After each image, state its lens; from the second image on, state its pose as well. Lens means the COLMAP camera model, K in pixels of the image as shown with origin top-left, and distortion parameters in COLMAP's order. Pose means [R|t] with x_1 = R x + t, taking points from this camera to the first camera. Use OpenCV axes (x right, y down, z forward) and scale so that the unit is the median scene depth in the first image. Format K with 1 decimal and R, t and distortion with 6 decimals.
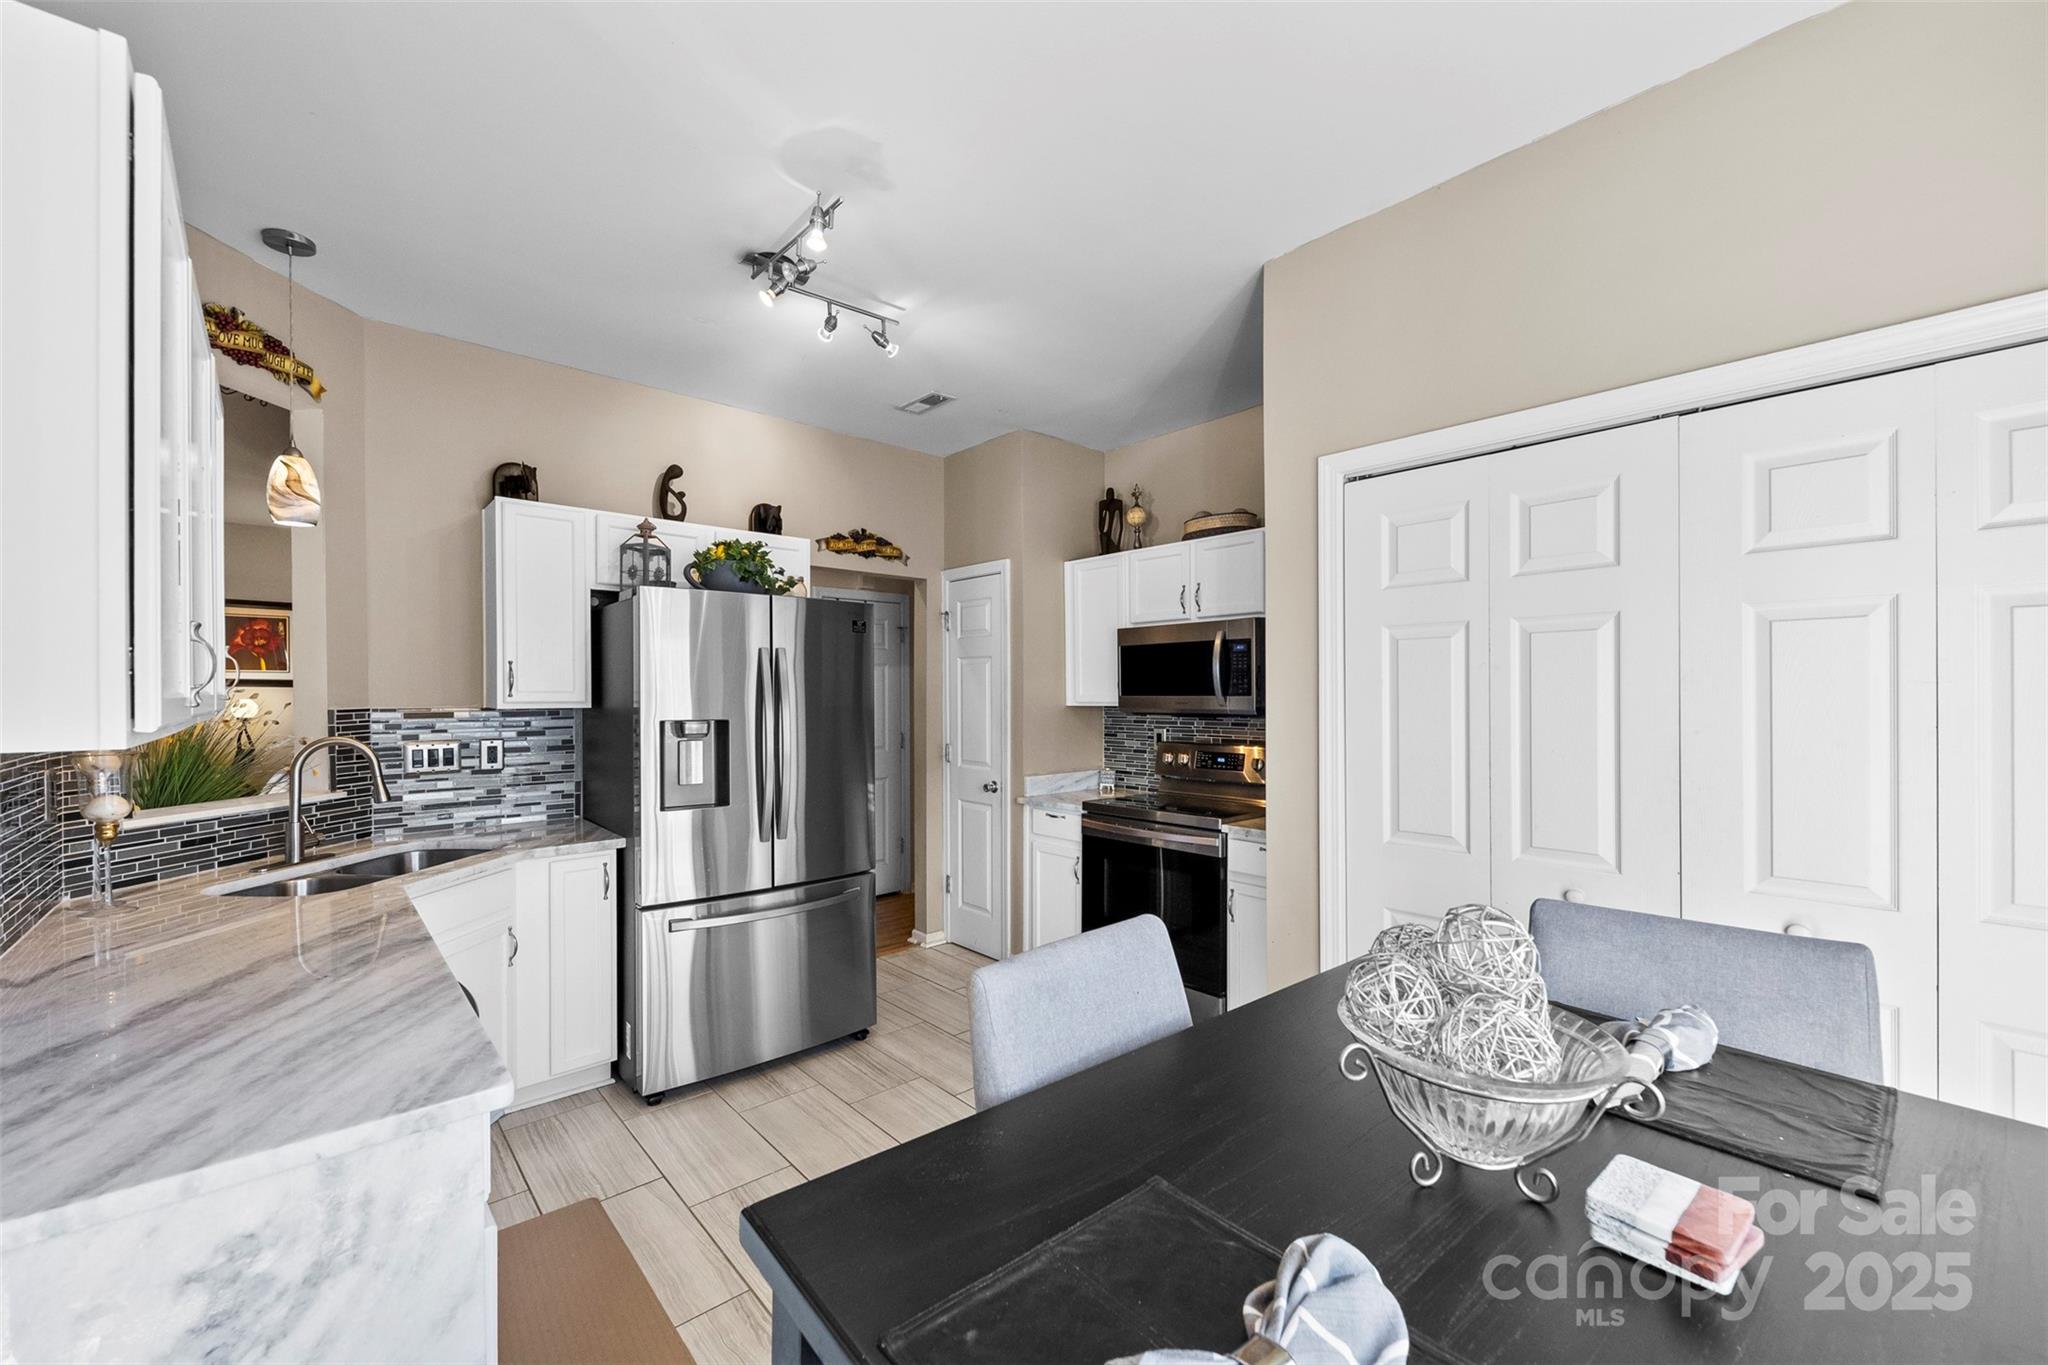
lens RADIAL K [[814.0, 0, 1009.4], [0, 814.0, 693.4], [0, 0, 1]] dist [0.010533, -0.000108]
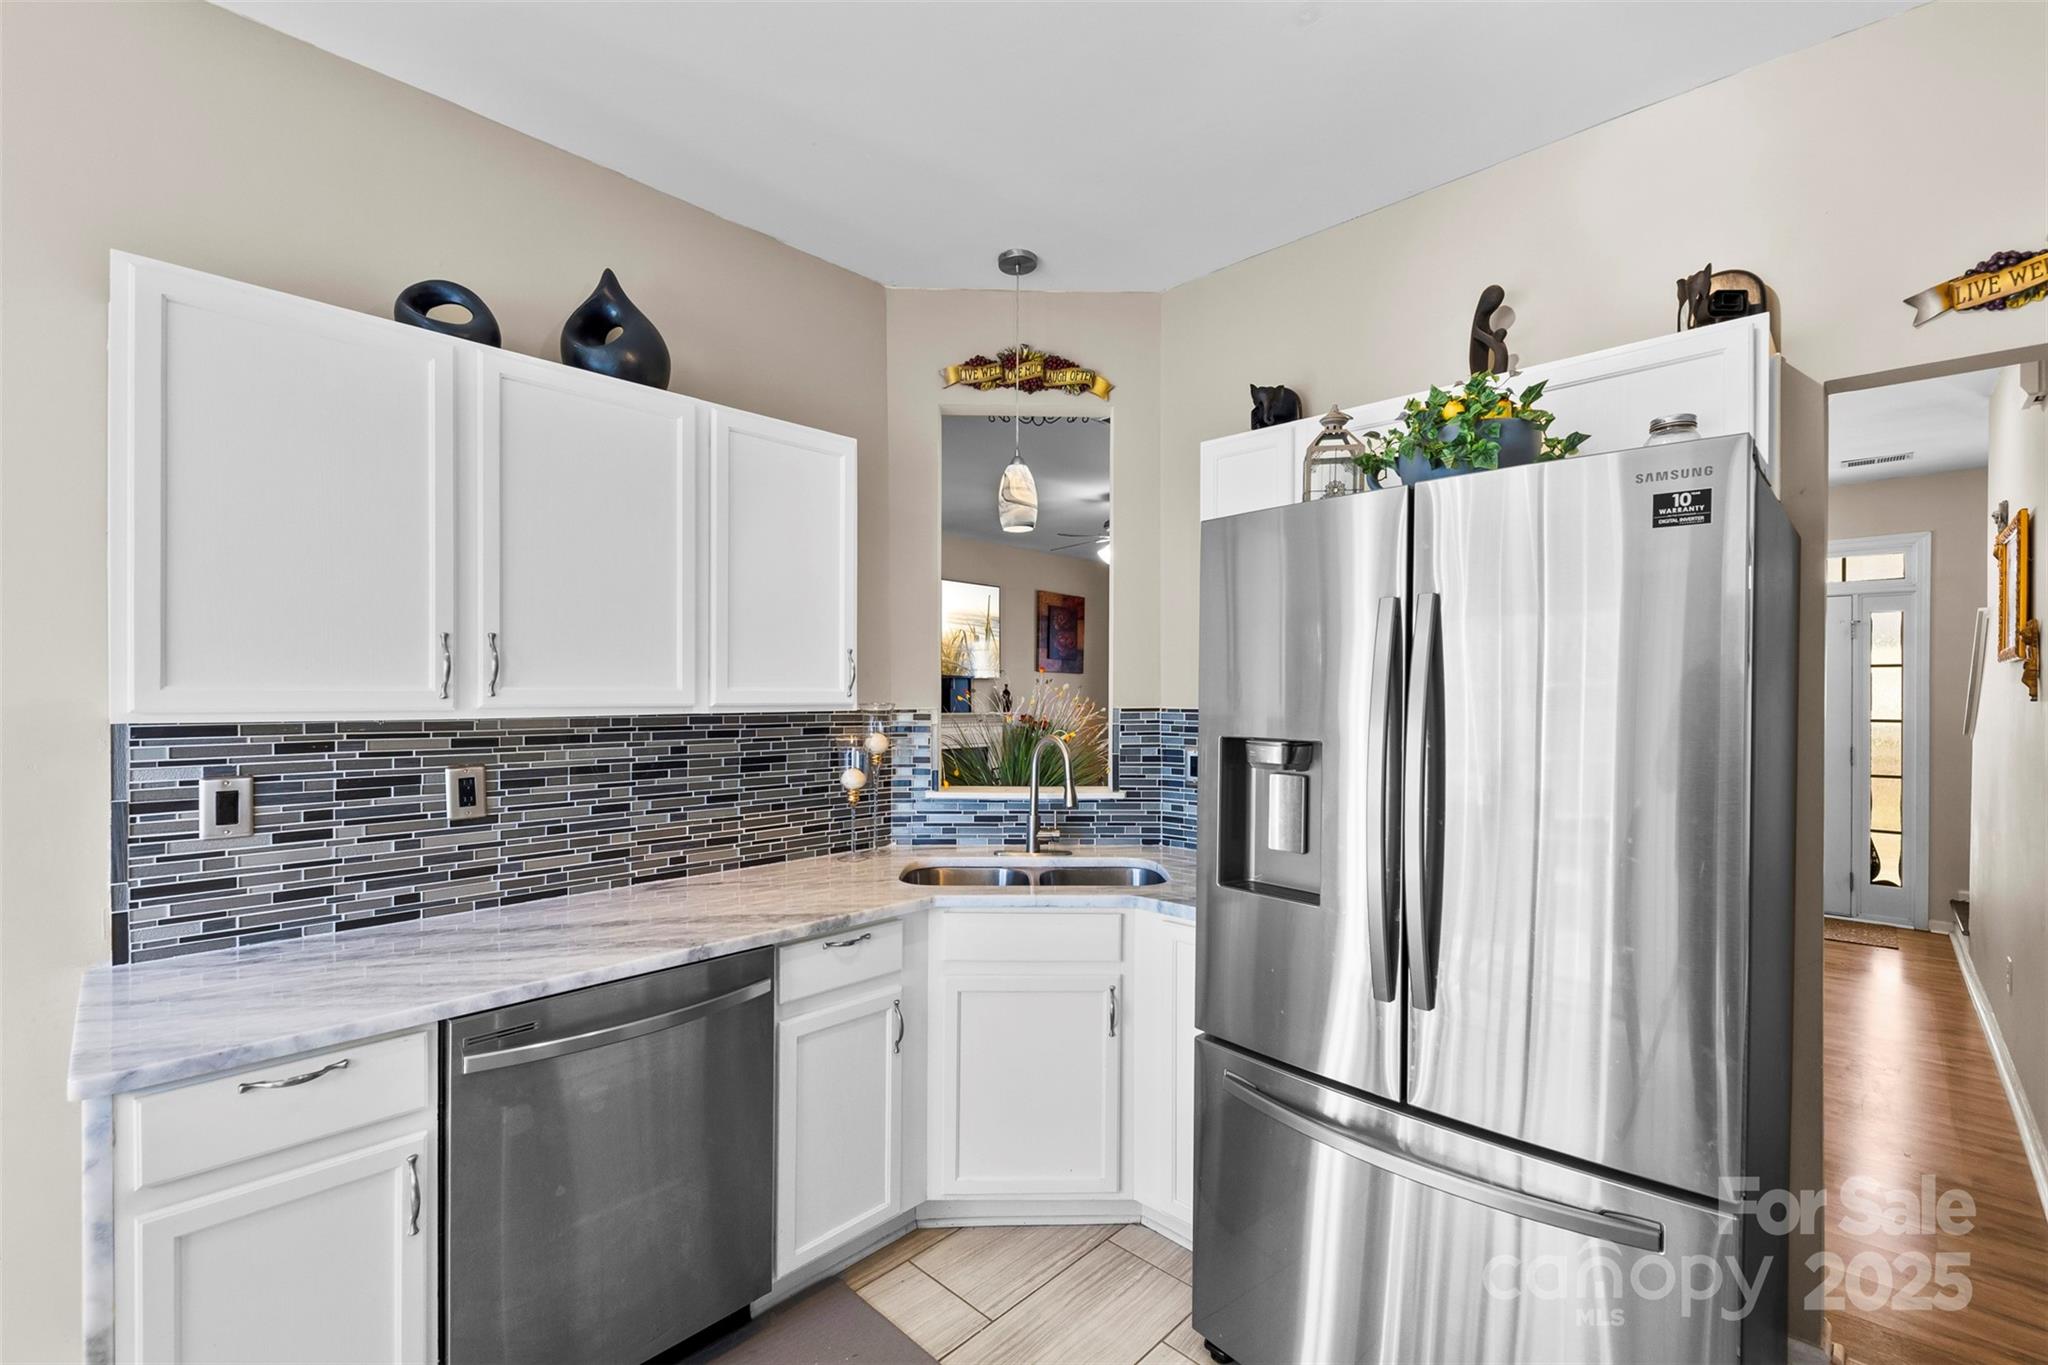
lens RADIAL K [[876.5, 0, 1020.4], [0, 876.5, 700.4], [0, 0, 1]] dist [0.001711, -0.000172]
pose [[0.101274, 0.005632, -0.994843, 0.263919], [-0.001120, 0.999984, 0.005547, 0.005945], [0.994858, 0.000553, 0.101279, 0.972357]]
